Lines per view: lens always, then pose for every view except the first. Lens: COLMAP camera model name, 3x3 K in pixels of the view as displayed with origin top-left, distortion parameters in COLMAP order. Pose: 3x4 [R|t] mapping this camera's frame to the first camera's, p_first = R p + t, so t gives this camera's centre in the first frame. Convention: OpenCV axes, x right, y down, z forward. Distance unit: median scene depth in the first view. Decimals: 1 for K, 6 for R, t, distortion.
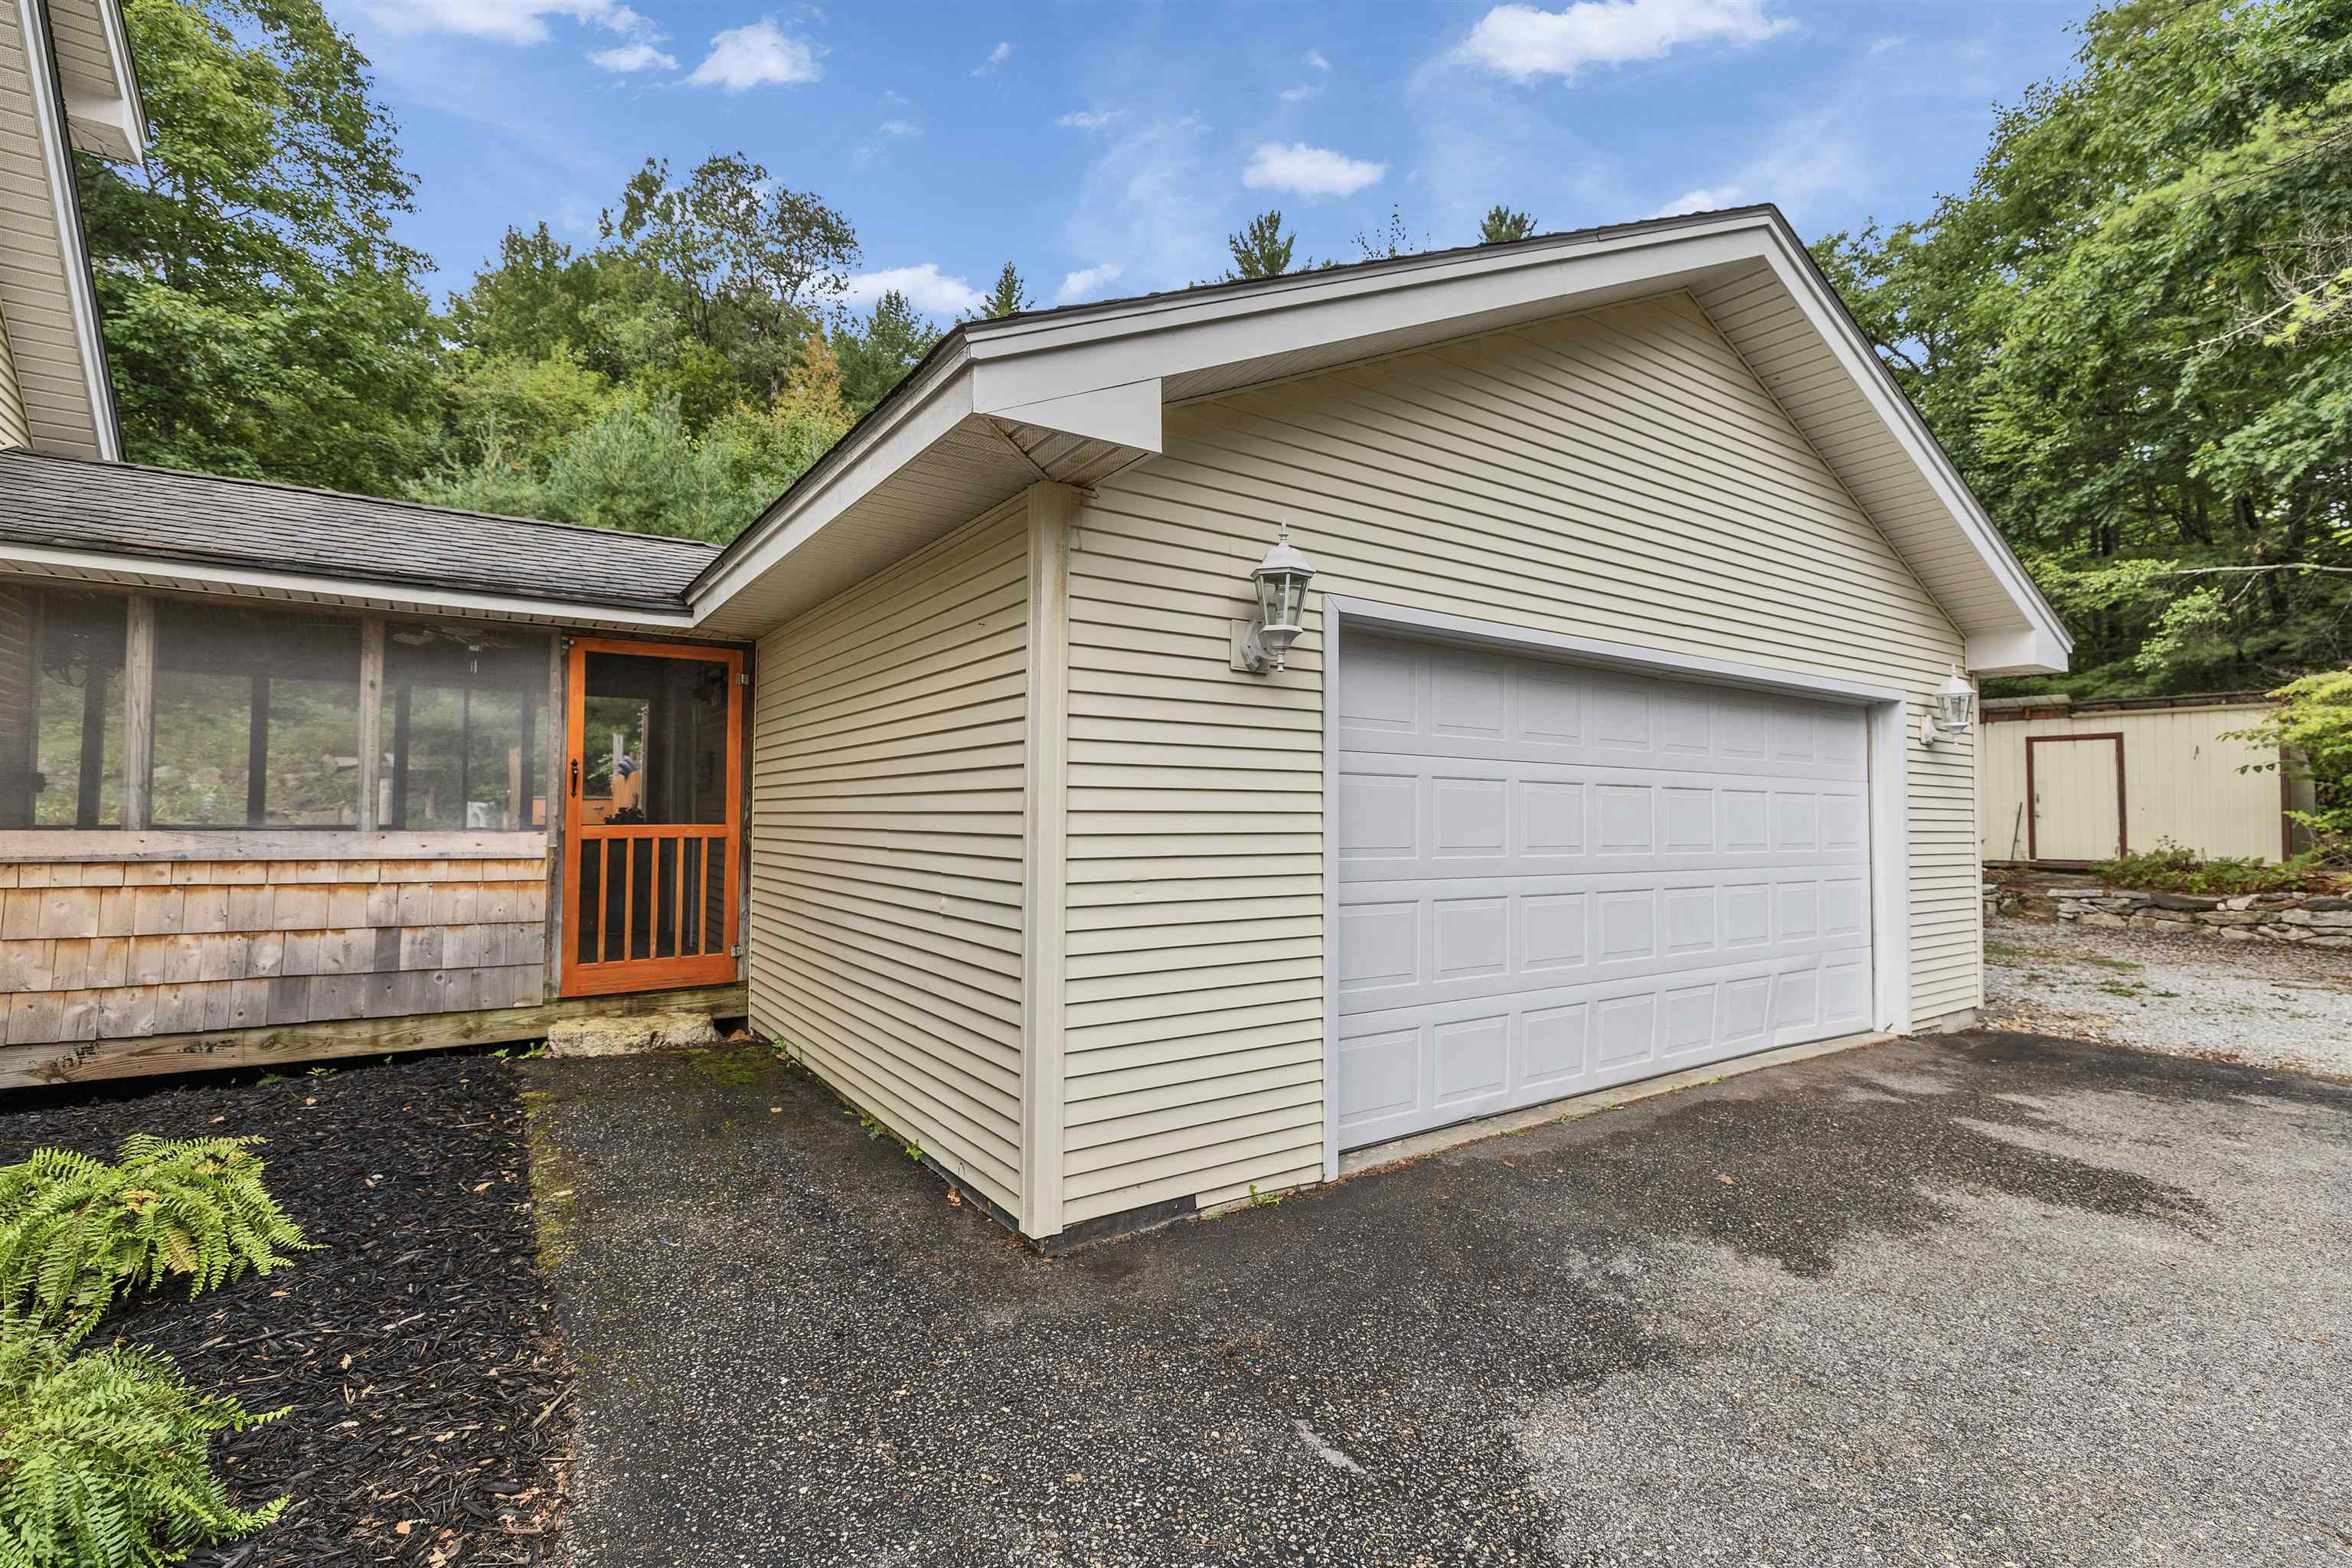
lens RADIAL K [[1054.3, 0, 1176.6], [0, 1054.3, 777.1], [0, 0, 1]] dist [0.002096, -0.000258]
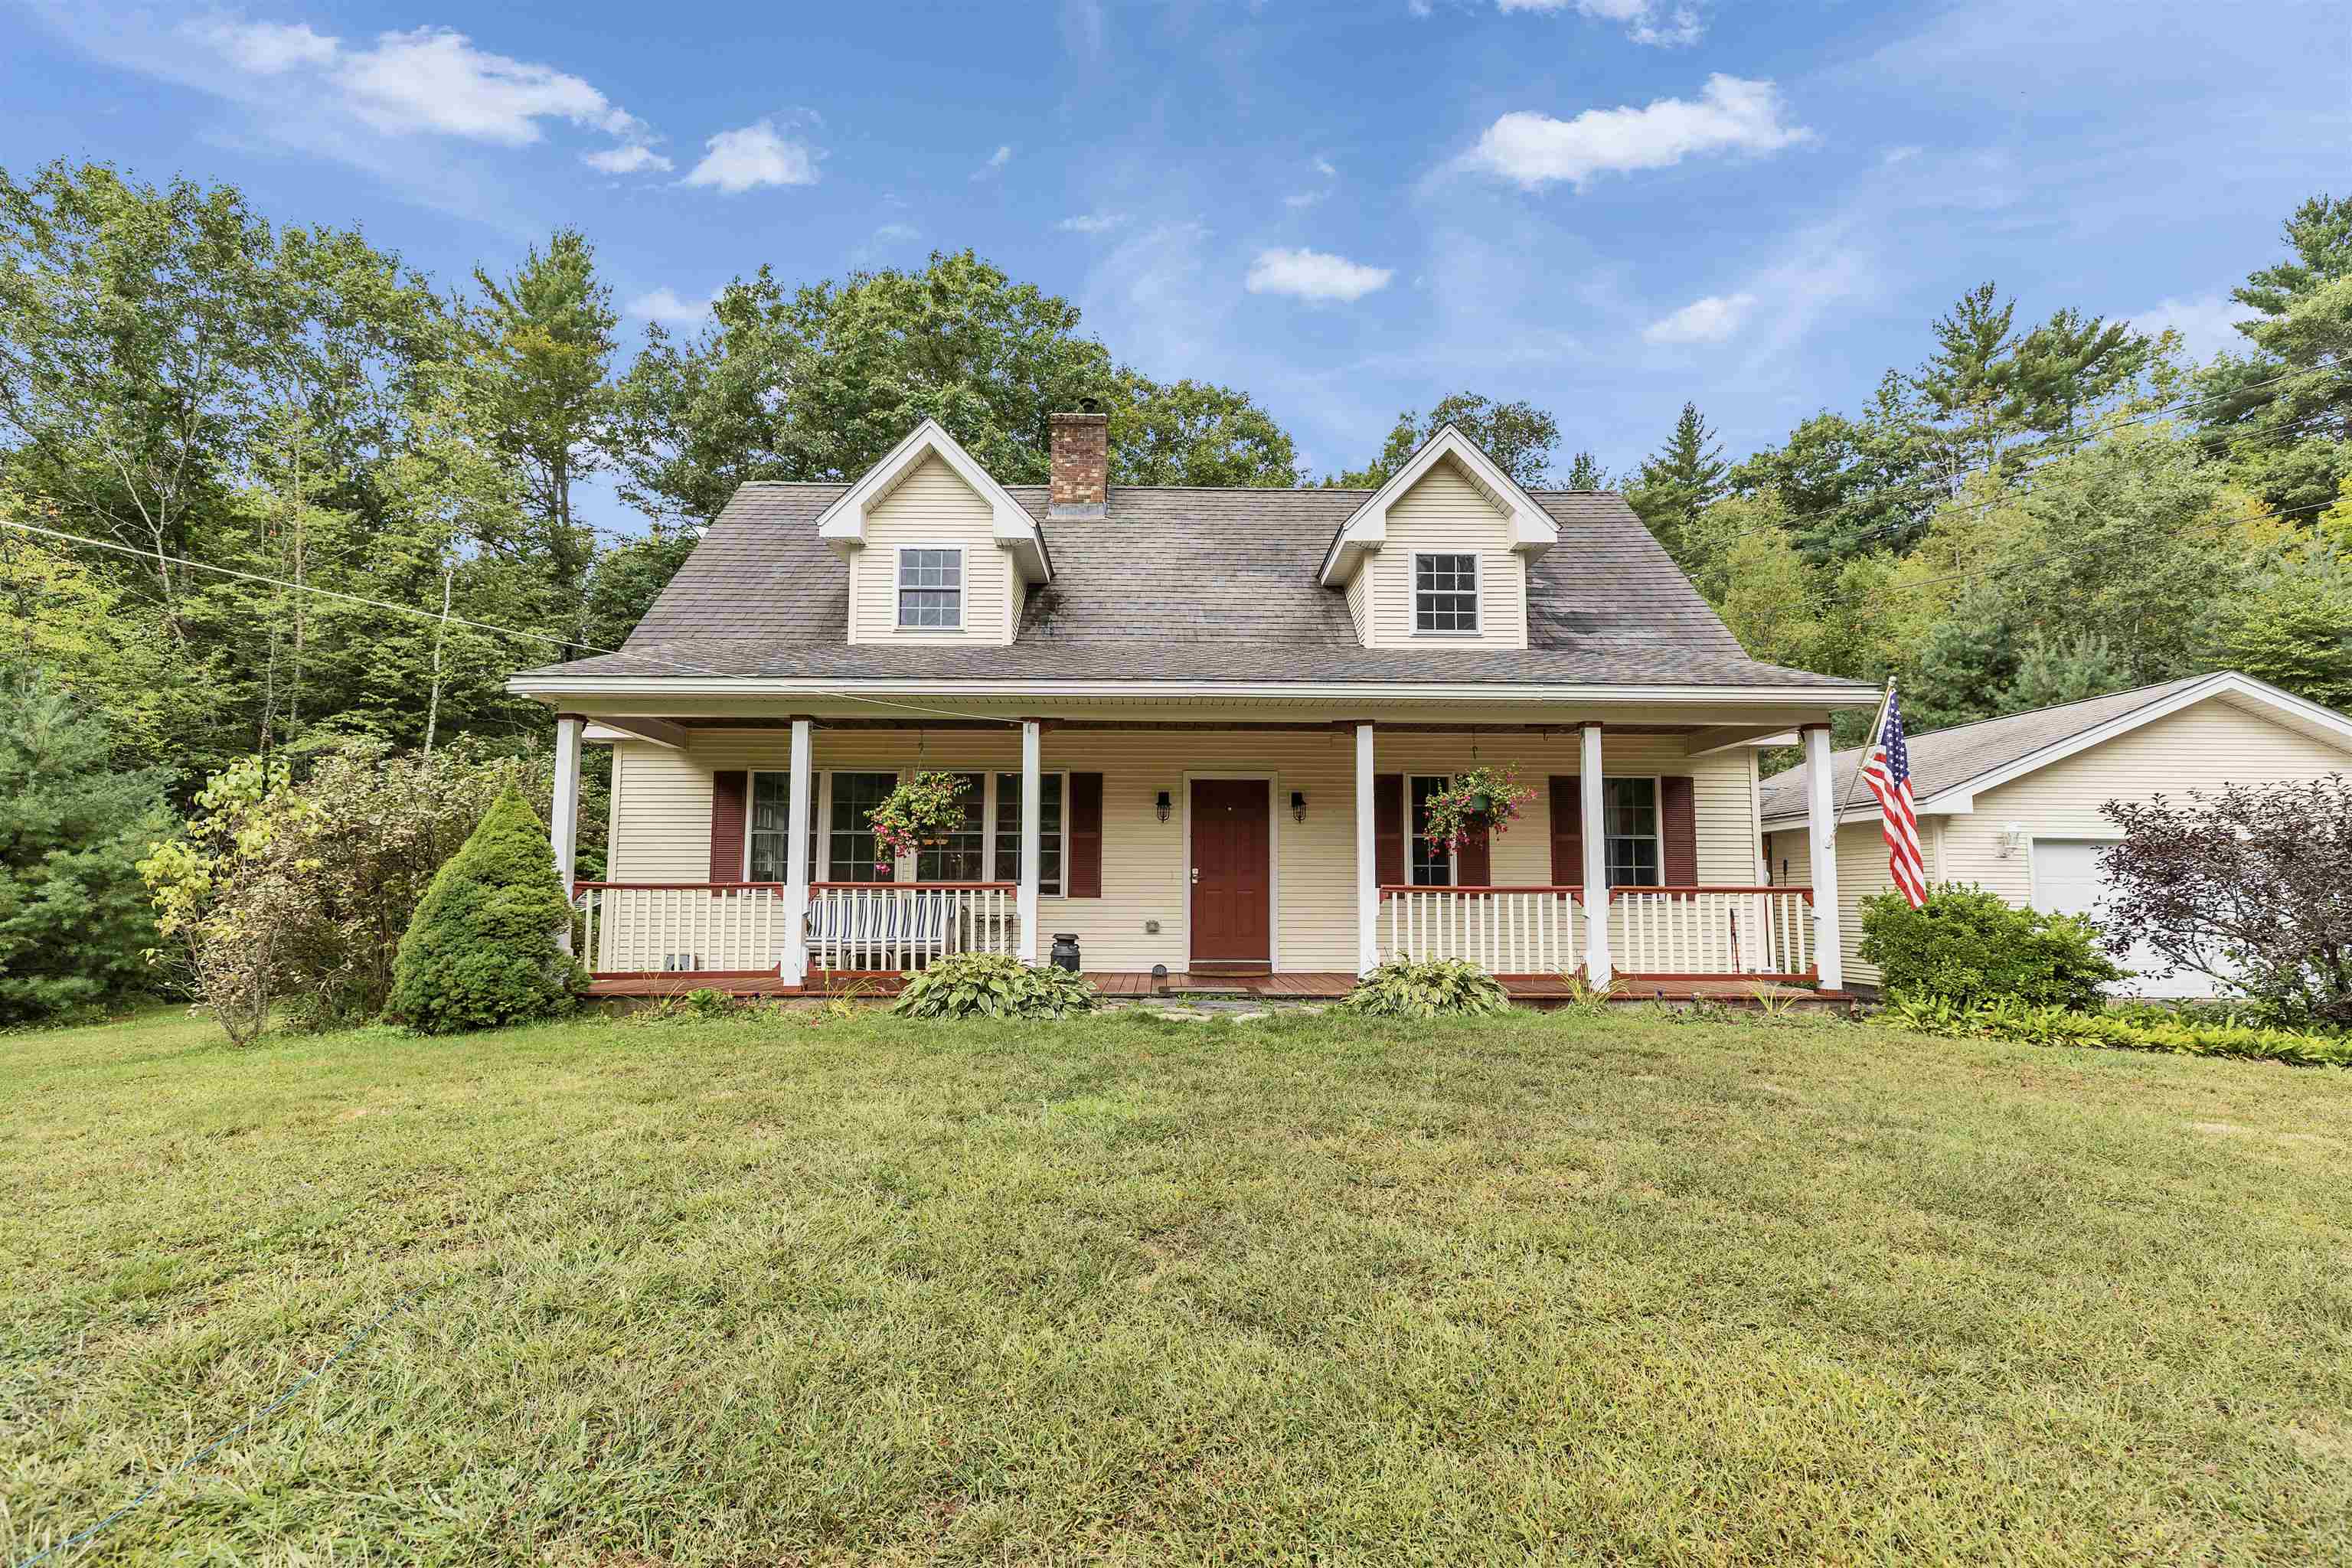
lens RADIAL K [[1087.1, 0, 1167.5], [0, 1087.1, 789.4], [0, 0, 1]] dist [0.002626, 0.000001]
pose [[0.834520, -0.061158, -0.547573, -0.153385], [0.020067, 0.996535, -0.080719, -0.047145], [0.550613, 0.056374, 0.832855, -2.213276]]
